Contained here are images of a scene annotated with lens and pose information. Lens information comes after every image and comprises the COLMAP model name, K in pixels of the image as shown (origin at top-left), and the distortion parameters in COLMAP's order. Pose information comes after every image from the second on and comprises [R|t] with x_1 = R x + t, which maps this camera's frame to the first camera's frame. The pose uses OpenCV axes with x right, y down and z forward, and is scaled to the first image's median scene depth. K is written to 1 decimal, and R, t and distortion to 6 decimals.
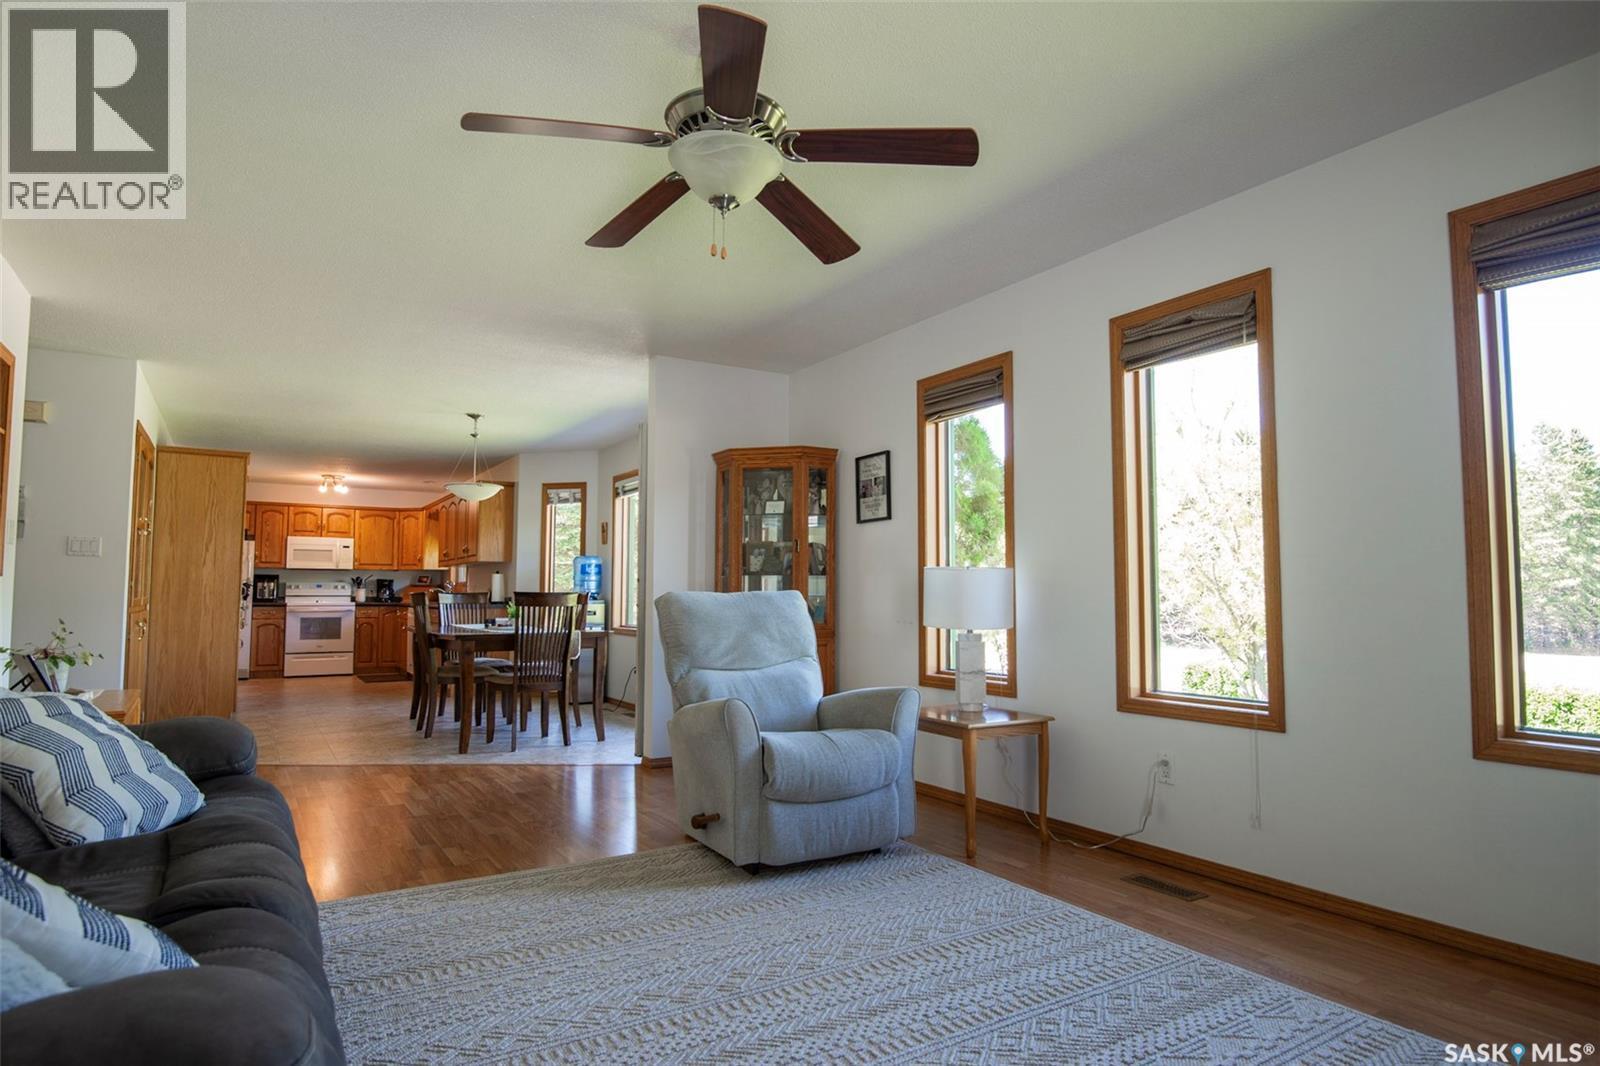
lens RADIAL K [[920.8, 0, 790.5], [0, 920.8, 533.0], [0, 0, 1]] dist [-0.003713, -0.001208]
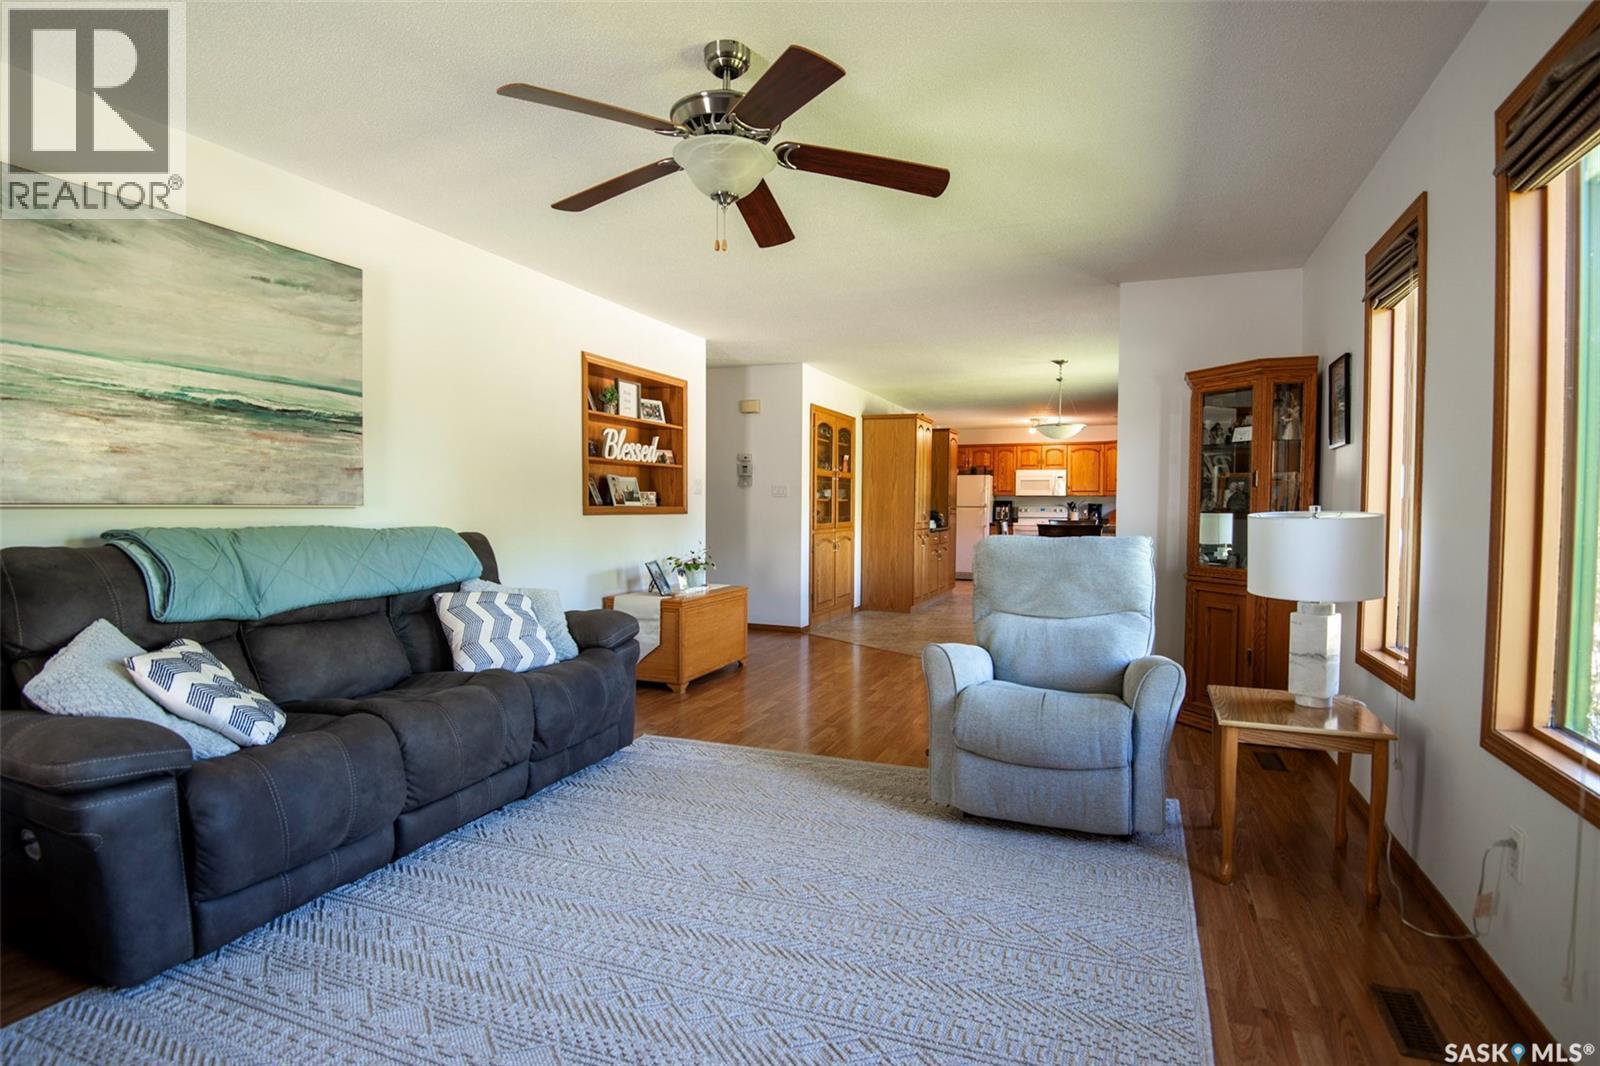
lens RADIAL K [[811.8, 0, 794.3], [0, 811.8, 533.8], [0, 0, 1]] dist [-0.030752, -0.002798]
pose [[0.586984, 0.029062, -0.809077, 0.179762], [0.050824, 0.996062, 0.072651, -0.005769], [0.808002, -0.083766, 0.583195, 0.109967]]
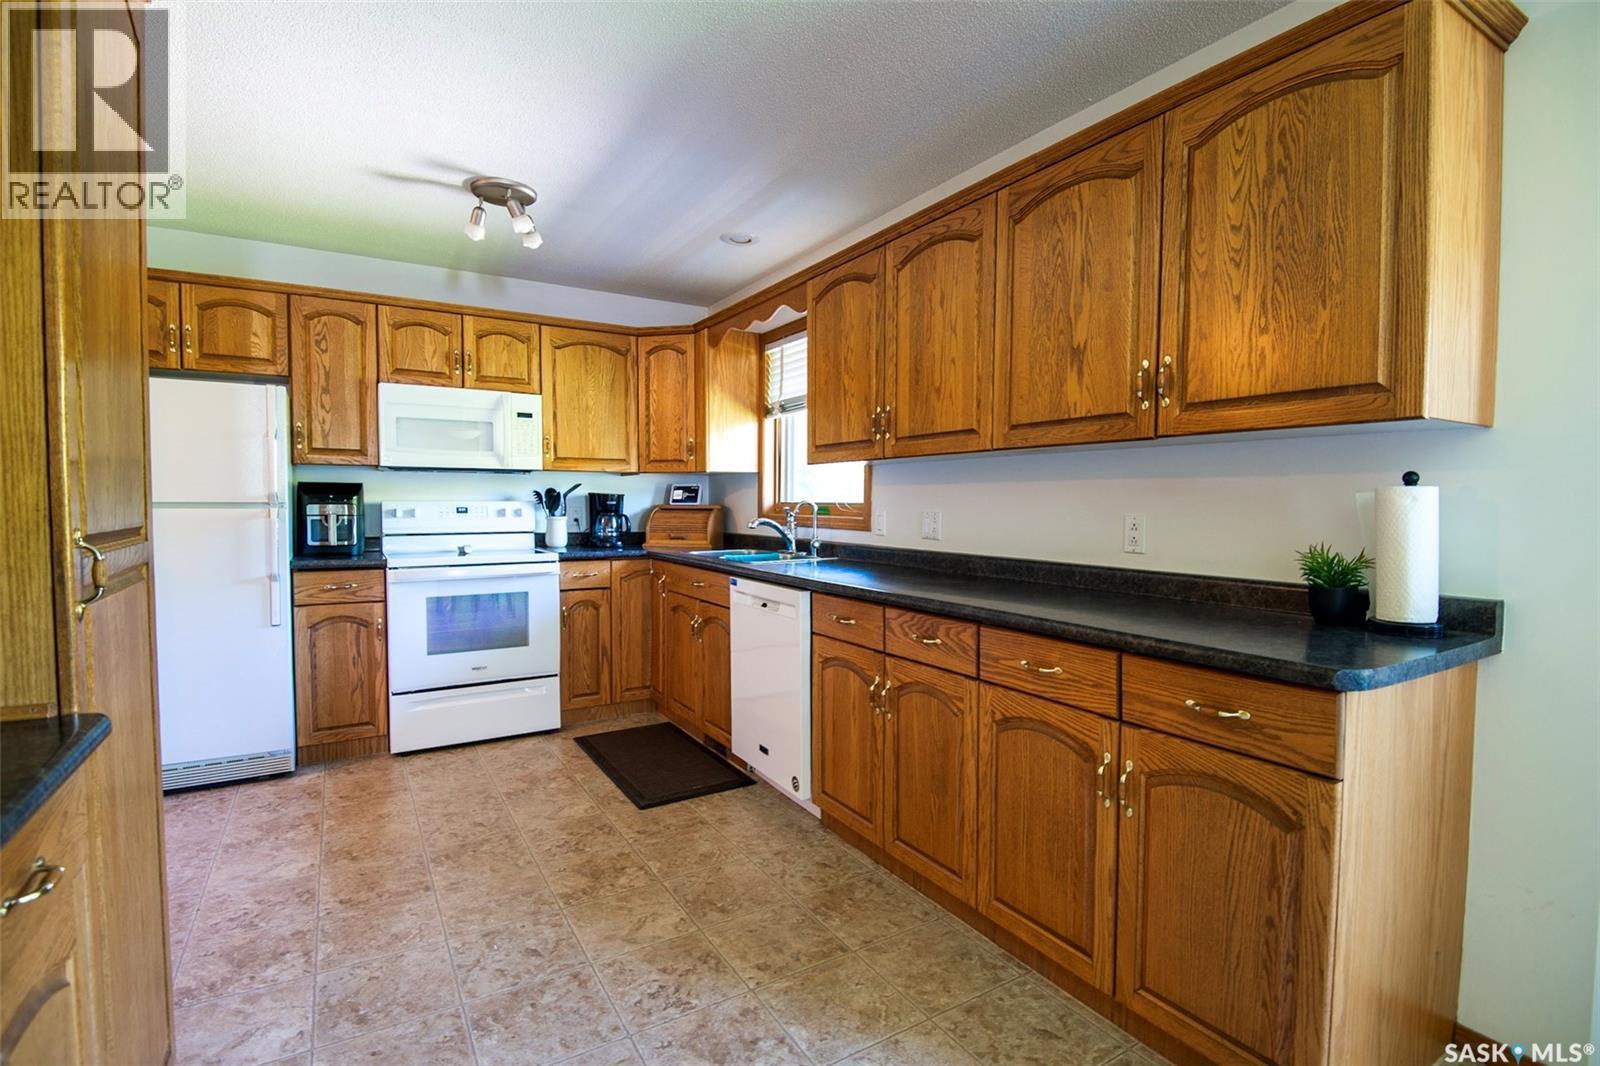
lens RADIAL K [[761.5, 0, 800.8], [0, 761.5, 527.8], [0, 0, 1]] dist [-0.000464, -0.000170]
pose [[0.999927, -0.002450, 0.011823, -0.393598], [0.001240, 0.994863, 0.101227, 0.033352], [-0.012011, -0.101205, 0.994793, 0.709869]]
